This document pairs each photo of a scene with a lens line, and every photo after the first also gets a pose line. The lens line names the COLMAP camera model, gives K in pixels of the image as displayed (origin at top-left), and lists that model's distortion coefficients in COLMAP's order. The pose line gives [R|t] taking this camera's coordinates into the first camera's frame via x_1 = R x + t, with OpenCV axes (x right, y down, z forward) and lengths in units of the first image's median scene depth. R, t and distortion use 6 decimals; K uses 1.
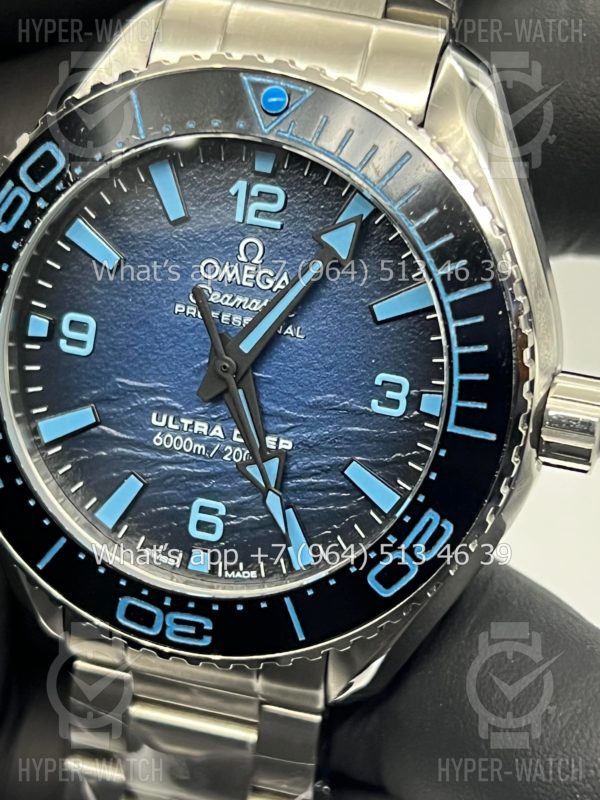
lens RADIAL K [[1912.5, 0, 304.5], [0, 1912.5, 397.9], [0, 0, 1]] dist [0.193730, 0.000000]
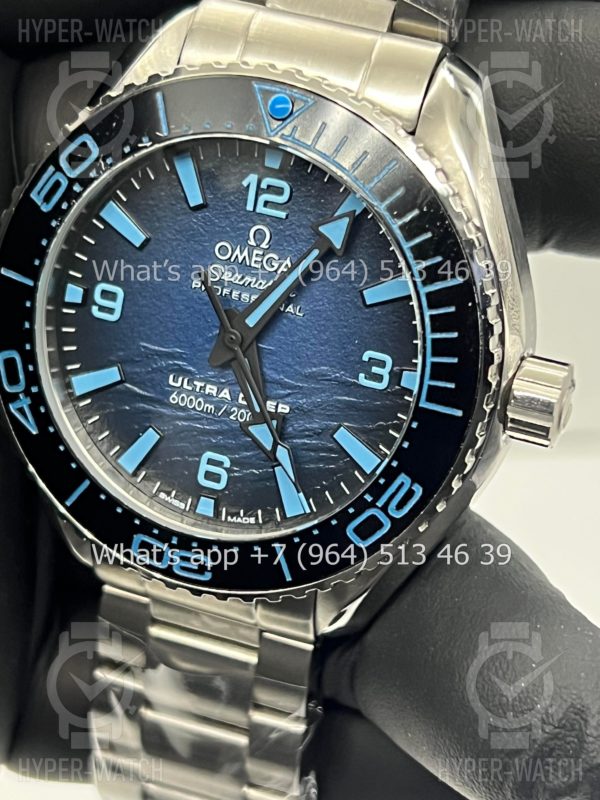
lens RADIAL K [[1912.5, 0, 303.8], [0, 1912.5, 410.9], [0, 0, 1]] dist [0.193730, 0.000000]
pose [[0.996085, 0.047938, -0.074271, 0.086736], [-0.043685, 0.997368, 0.057874, -0.040614], [0.076849, -0.054403, 0.995557, -0.128963]]
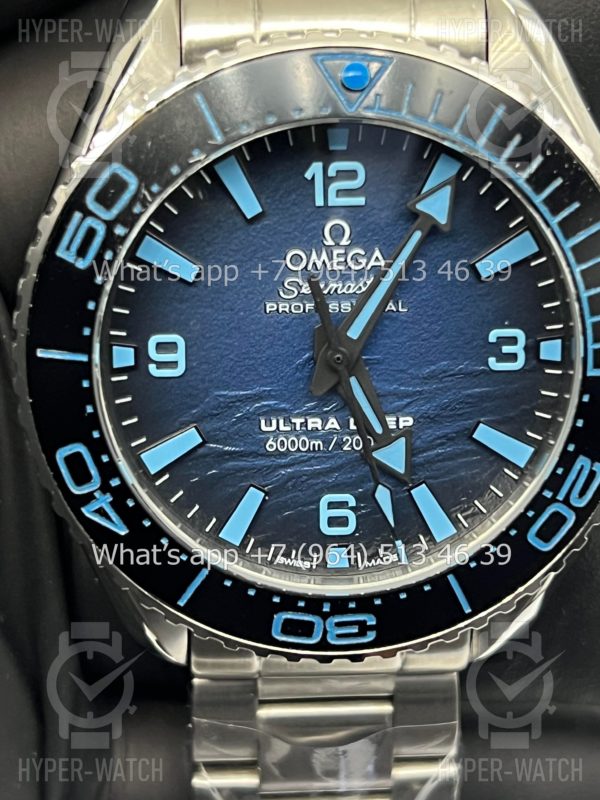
lens RADIAL K [[1912.5, 0, 296.5], [0, 1912.5, 399.9], [0, 0, 1]] dist [0.193730, 0.000000]
pose [[0.949681, -0.223653, 0.219286, -0.273594], [0.202307, 0.972466, 0.115683, -0.109954], [-0.239120, -0.065499, 0.968778, 0.075560]]
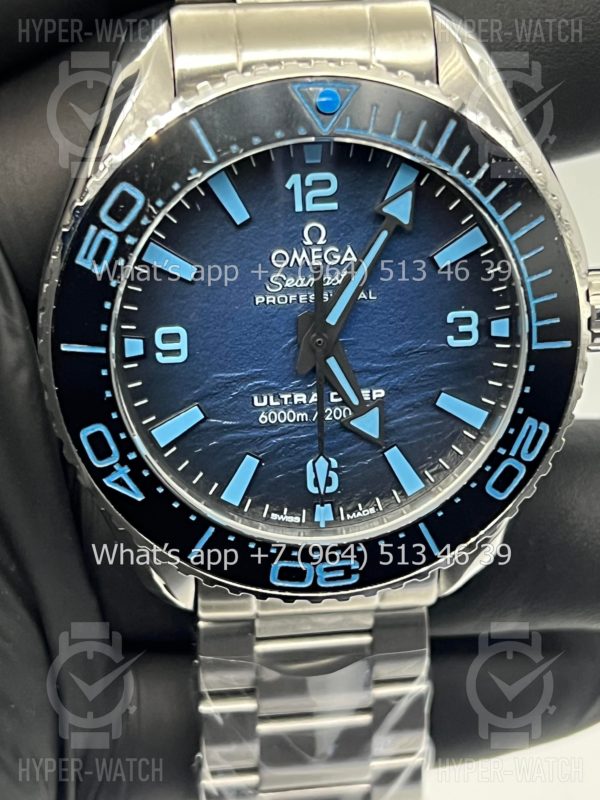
lens RADIAL K [[1912.5, 0, 300.4], [0, 1912.5, 402.8], [0, 0, 1]] dist [0.193730, 0.000000]
pose [[0.930332, -0.265837, 0.252614, -0.339639], [0.233030, 0.960437, 0.152503, -0.153208], [-0.283160, -0.083012, 0.955473, -0.063158]]
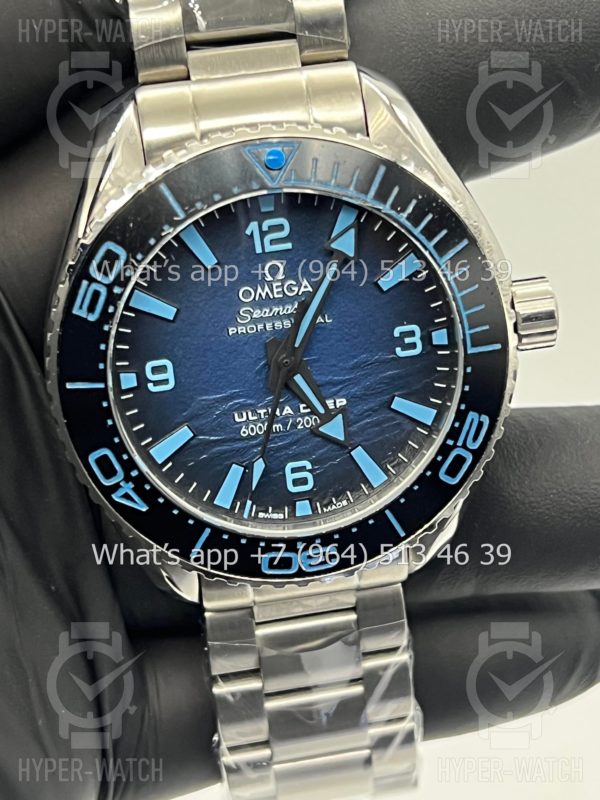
lens RADIAL K [[1912.5, 0, 306.4], [0, 1912.5, 402.1], [0, 0, 1]] dist [0.193730, 0.000000]
pose [[0.904250, -0.341442, 0.256416, -0.368870], [0.313434, 0.938559, 0.144455, -0.173073], [-0.289984, -0.050254, 0.955711, -0.246907]]
